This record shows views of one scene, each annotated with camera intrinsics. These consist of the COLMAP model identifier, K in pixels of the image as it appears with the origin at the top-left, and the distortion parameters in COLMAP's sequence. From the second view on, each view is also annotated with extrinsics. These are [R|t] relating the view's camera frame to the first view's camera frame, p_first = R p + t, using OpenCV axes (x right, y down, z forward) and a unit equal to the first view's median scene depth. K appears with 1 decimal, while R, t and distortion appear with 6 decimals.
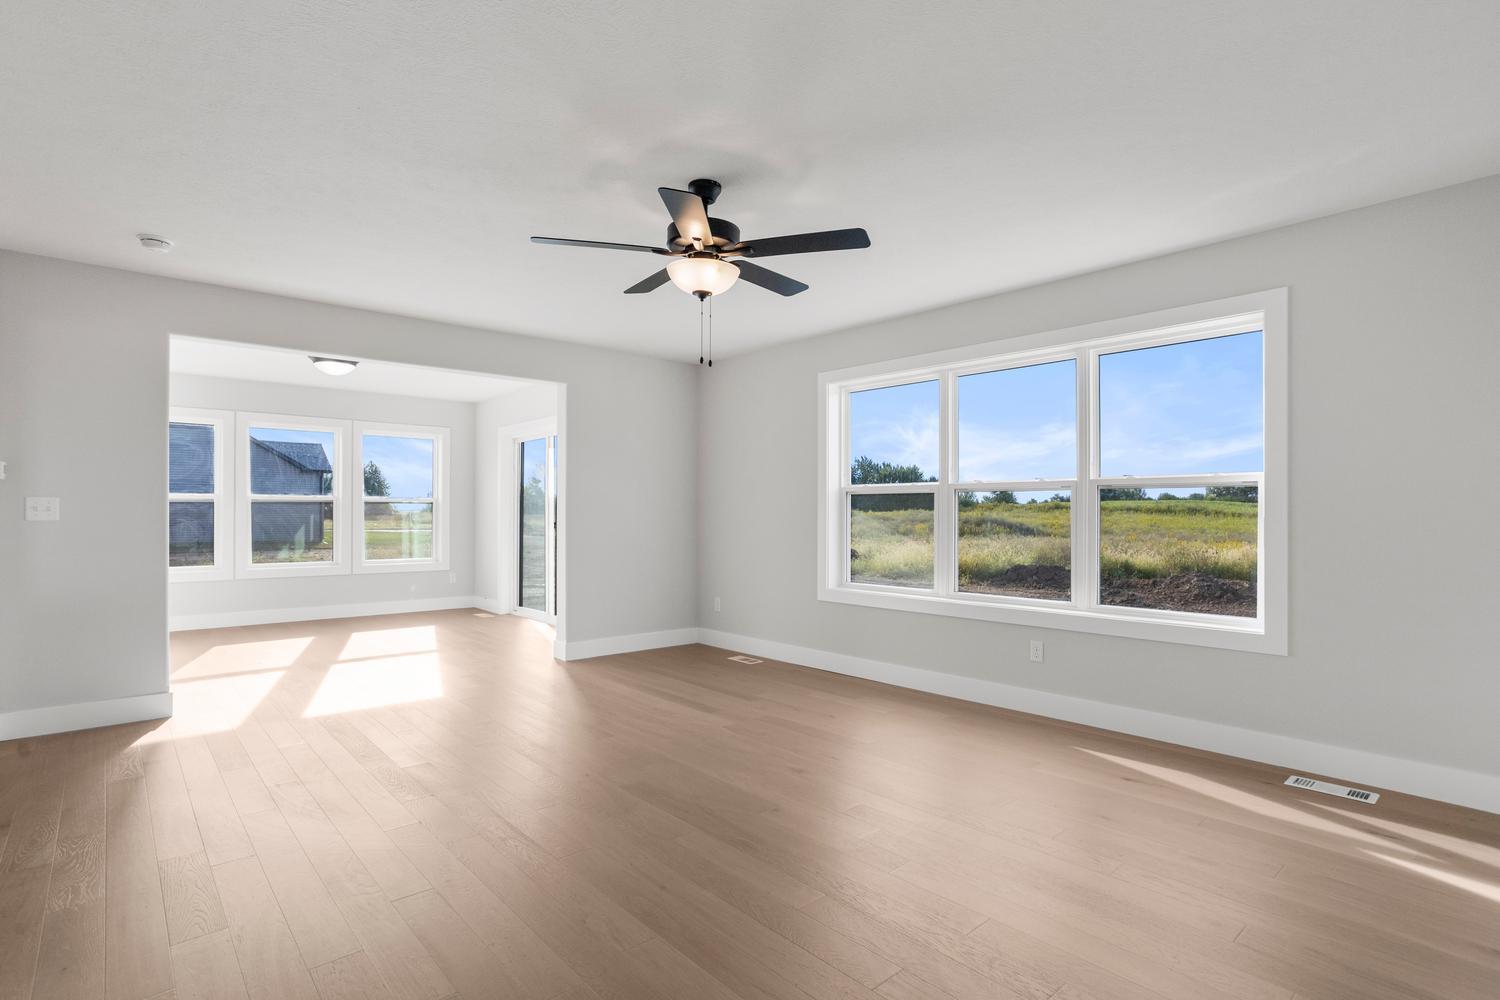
lens RADIAL K [[741.5, 0, 743.5], [0, 741.5, 523.5], [0, 0, 1]] dist [-0.028765, 0.000100]
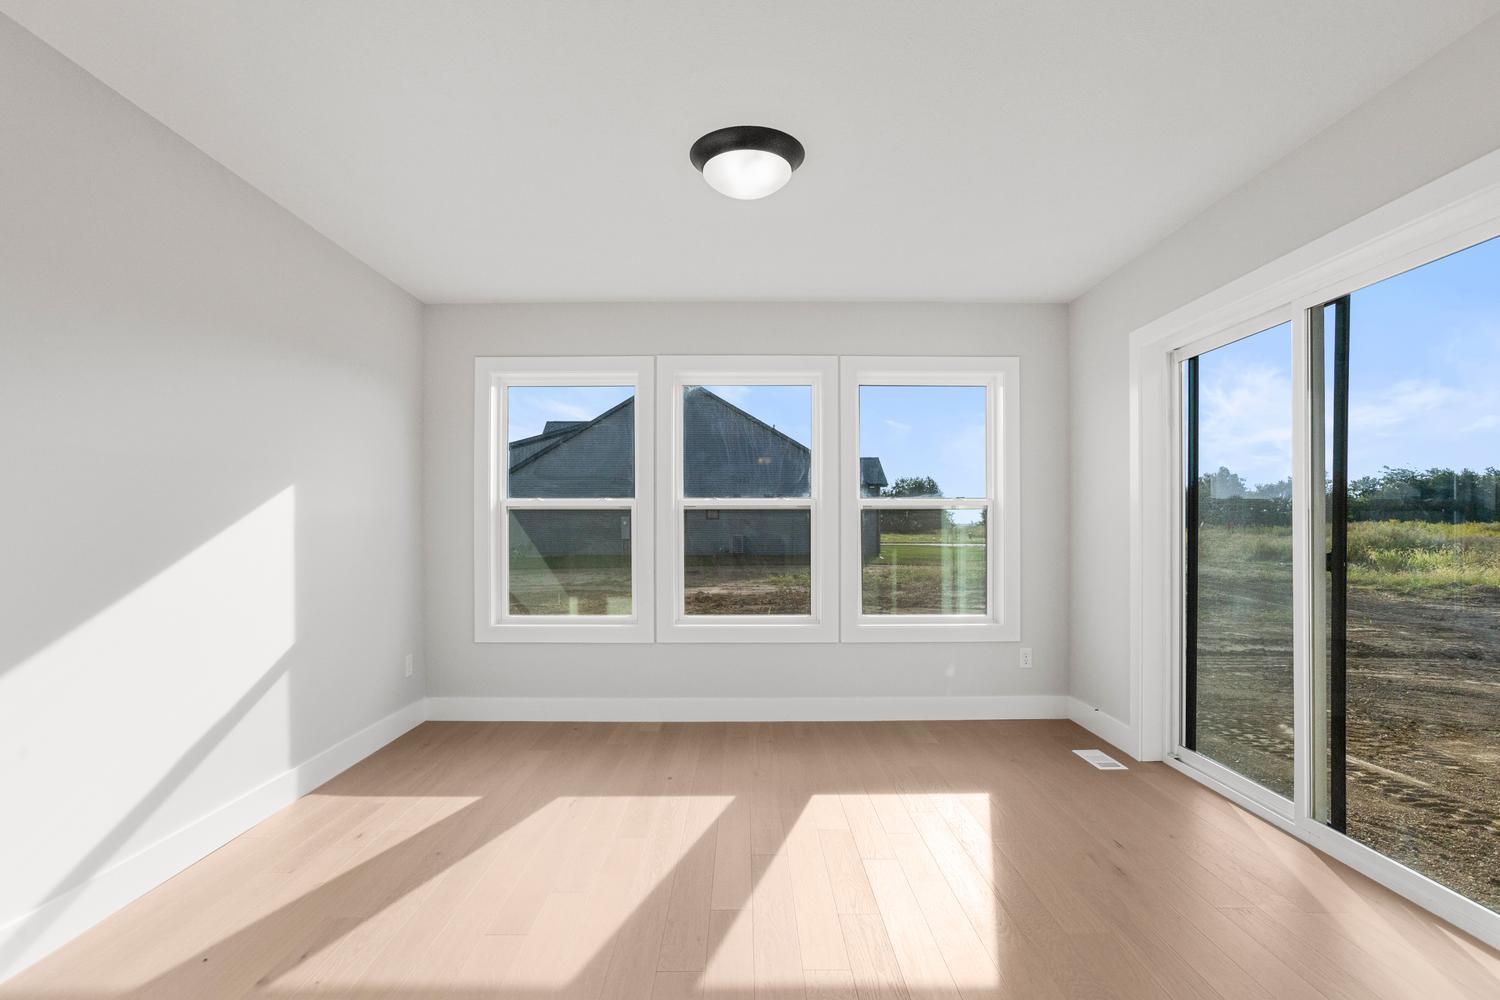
lens RADIAL K [[741.5, 0, 743.5], [0, 741.5, 523.5], [0, 0, 1]] dist [-0.028765, 0.000100]
pose [[0.752700, -0.010841, -0.658275, -0.229810], [-0.001485, 0.999834, -0.018164, -0.007821], [0.658362, 0.014649, 0.752559, 0.548059]]
